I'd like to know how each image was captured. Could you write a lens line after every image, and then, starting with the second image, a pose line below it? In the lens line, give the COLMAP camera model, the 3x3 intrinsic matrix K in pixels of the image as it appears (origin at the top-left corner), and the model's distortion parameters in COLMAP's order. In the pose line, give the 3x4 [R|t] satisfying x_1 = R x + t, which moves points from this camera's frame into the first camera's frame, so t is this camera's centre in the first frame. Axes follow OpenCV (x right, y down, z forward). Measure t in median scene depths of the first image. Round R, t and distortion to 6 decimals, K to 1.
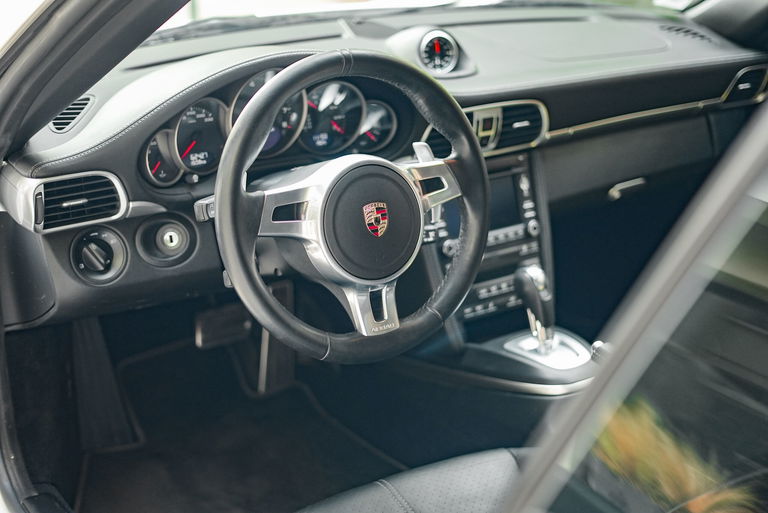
lens RADIAL K [[1122.2, 0, 384.2], [0, 1122.2, 252.8], [0, 0, 1]] dist [-0.023663, 0.006667]
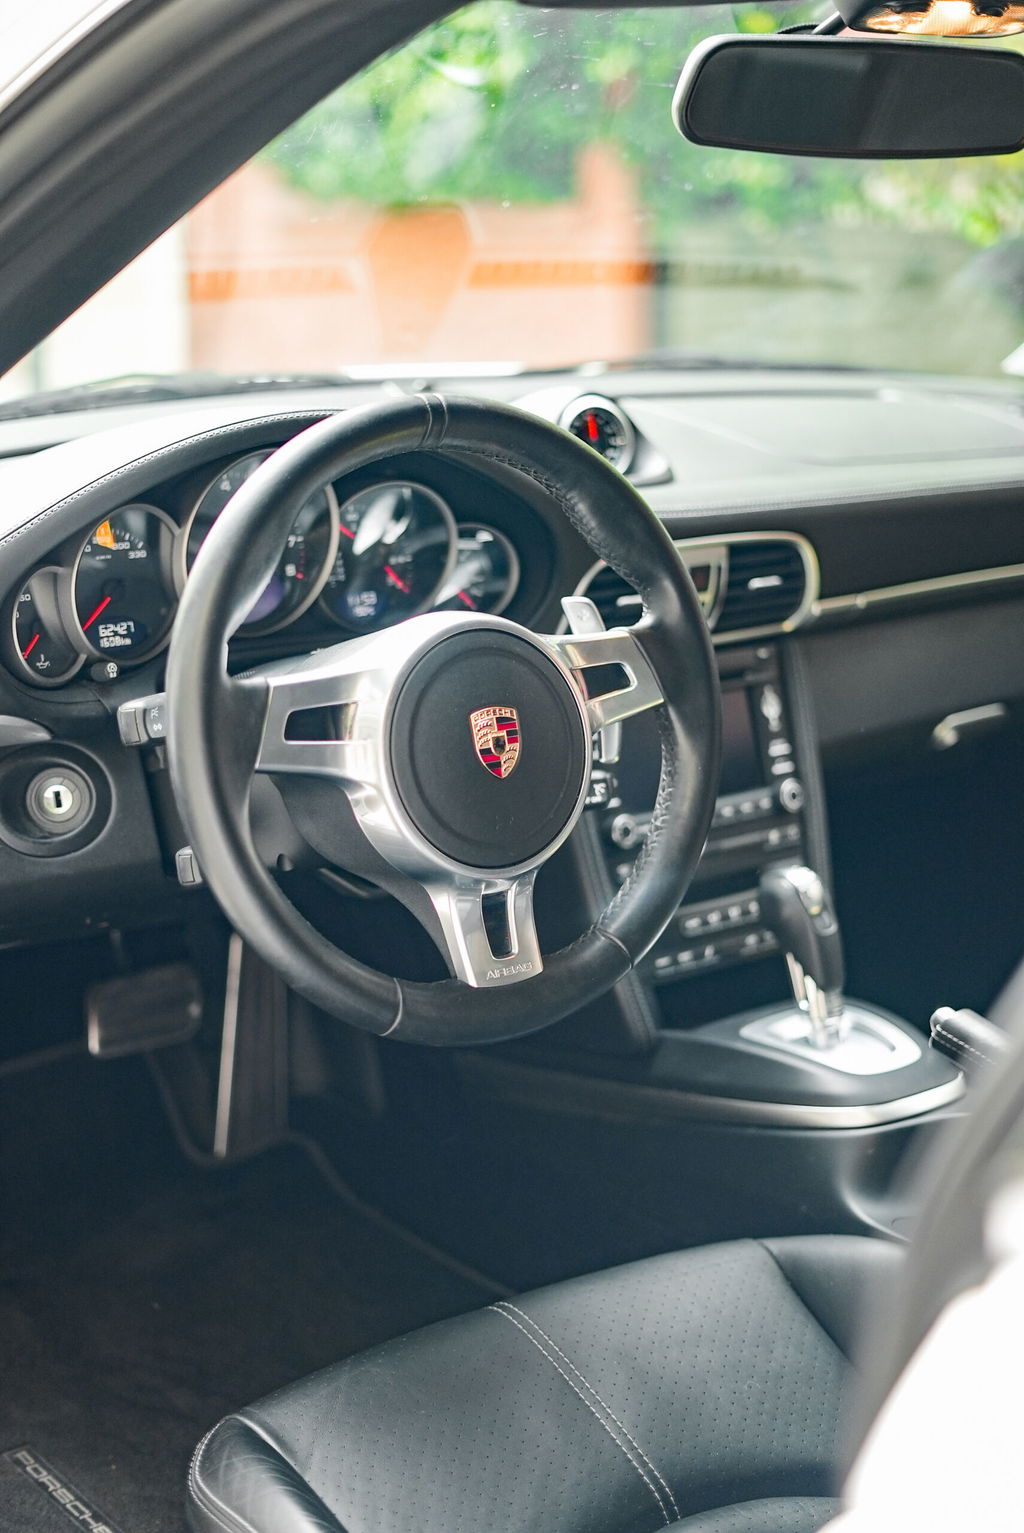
lens RADIAL K [[2239.9, 0, 502.6], [0, 2239.9, 766.8], [0, 0, 1]] dist [-0.023663, 0.006667]
pose [[0.999069, -0.002600, 0.043070, -0.041036], [0.006117, 0.996635, -0.081737, 0.052829], [-0.042712, 0.081924, 0.995723, 0.038395]]
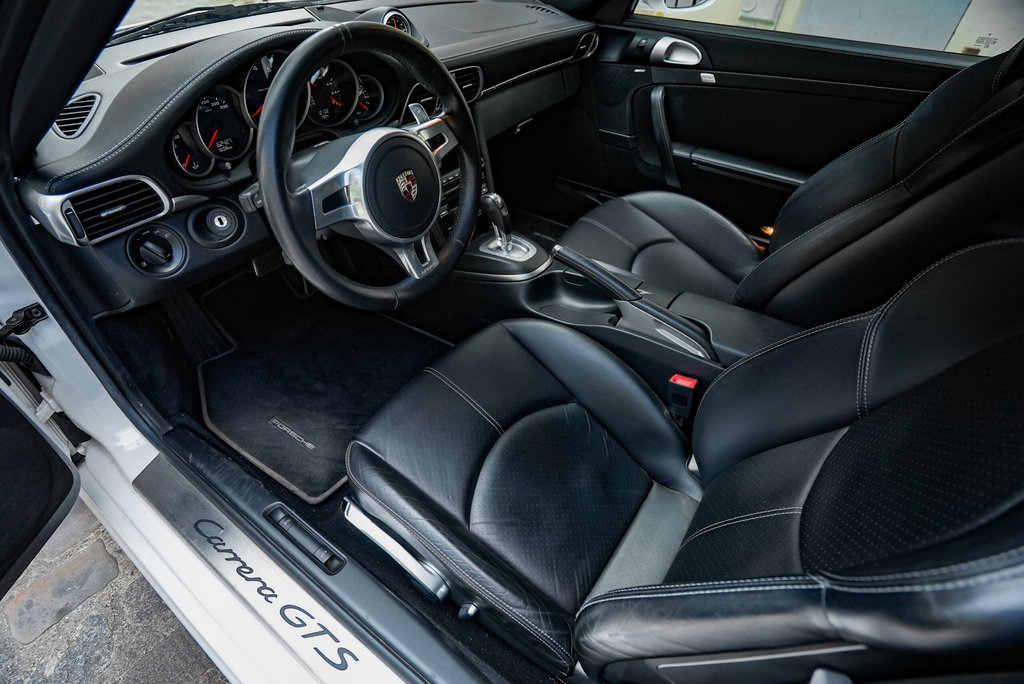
lens RADIAL K [[501.8, 0, 495.8], [0, 501.8, 345.3], [0, 0, 1]] dist [-0.053772, 0.023732]
pose [[0.940824, -0.218558, 0.259005, -0.081177], [0.108442, 0.918226, 0.380922, -0.058104], [-0.321078, -0.330294, 0.887589, 0.407030]]
